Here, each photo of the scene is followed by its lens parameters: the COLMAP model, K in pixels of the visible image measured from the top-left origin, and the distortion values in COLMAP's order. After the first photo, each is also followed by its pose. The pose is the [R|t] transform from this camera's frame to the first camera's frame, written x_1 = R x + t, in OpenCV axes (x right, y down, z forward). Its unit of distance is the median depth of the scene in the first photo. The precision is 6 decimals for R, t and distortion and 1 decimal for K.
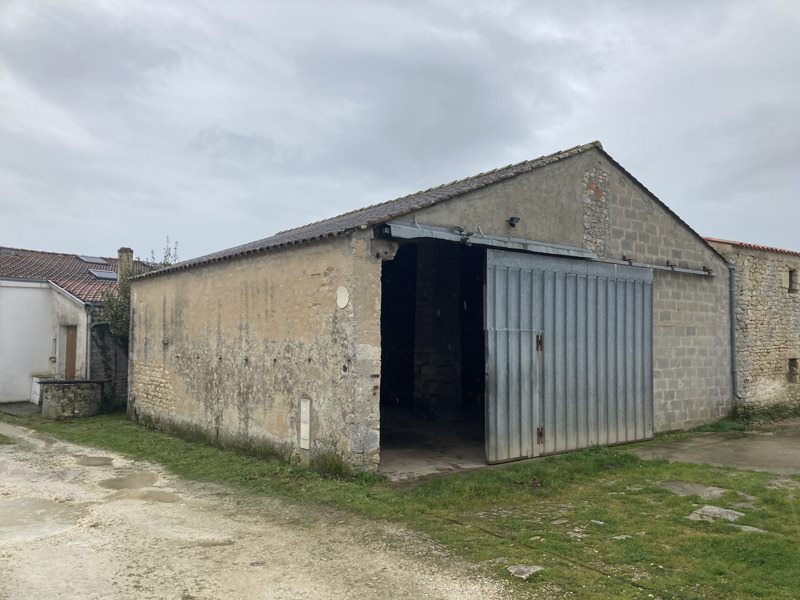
lens RADIAL K [[659.7, 0, 400.1], [0, 659.7, 307.5], [0, 0, 1]] dist [0.052370, -0.056914]
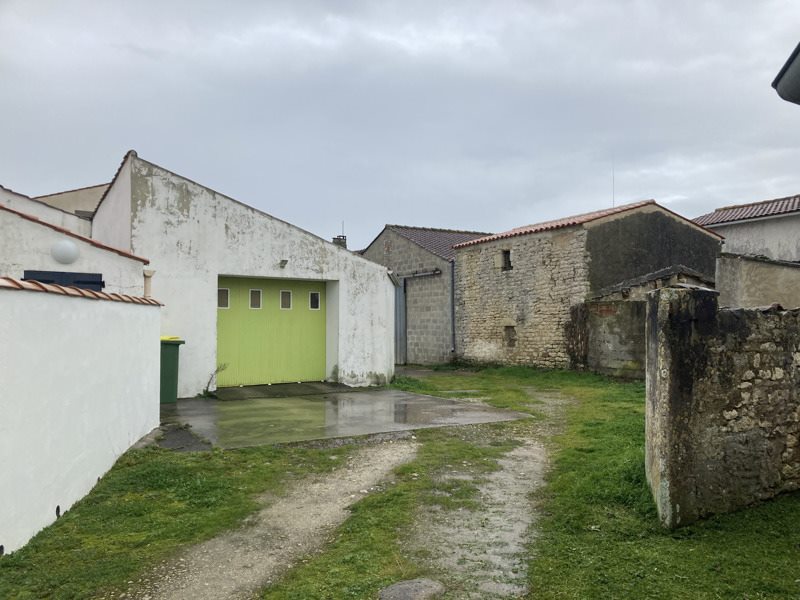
lens RADIAL K [[659.7, 0, 404.2], [0, 659.7, 299.9], [0, 0, 1]] dist [0.052370, -0.056914]
pose [[-0.132154, -0.044045, -0.990250, 2.790380], [0.054203, 0.997196, -0.051588, 0.127891], [0.989746, -0.060492, -0.129396, 1.529662]]
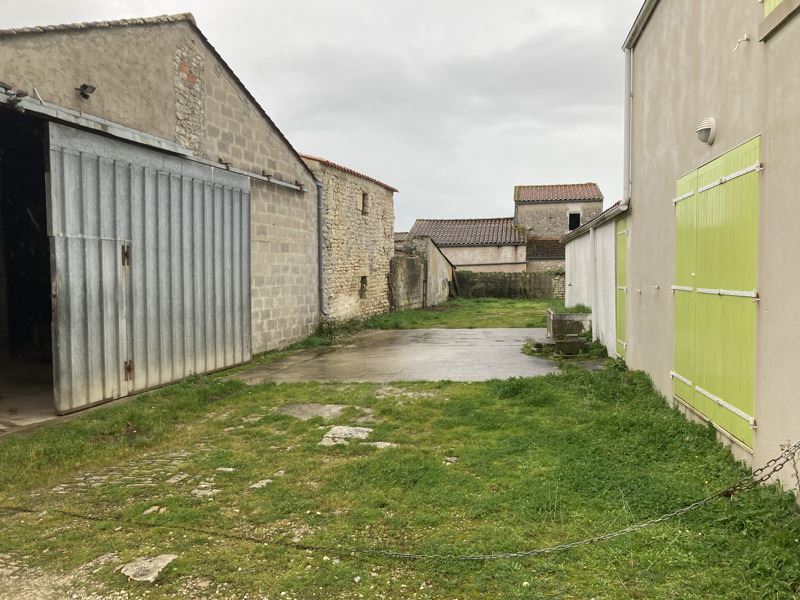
lens RADIAL K [[659.7, 0, 405.0], [0, 659.7, 305.5], [0, 0, 1]] dist [0.052370, -0.056914]
pose [[0.799910, -0.040275, 0.598767, -0.000773], [-0.022693, 0.995002, 0.097244, 0.028897], [-0.599691, -0.091375, 0.794998, 0.167006]]
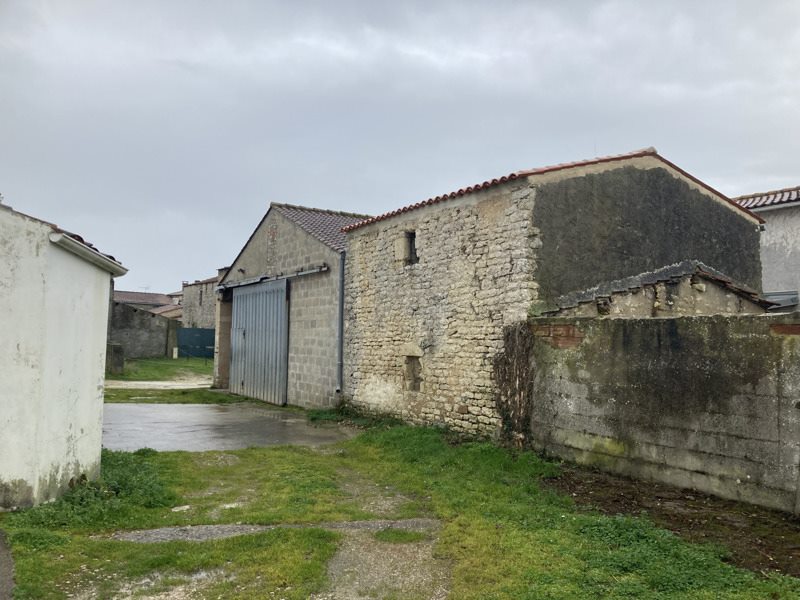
lens RADIAL K [[659.7, 0, 403.5], [0, 659.7, 297.1], [0, 0, 1]] dist [0.052370, -0.056914]
pose [[-0.112442, -0.071687, -0.991069, 2.033635], [0.032060, 0.996613, -0.075725, 0.105949], [0.993141, -0.040288, -0.109763, 1.687713]]
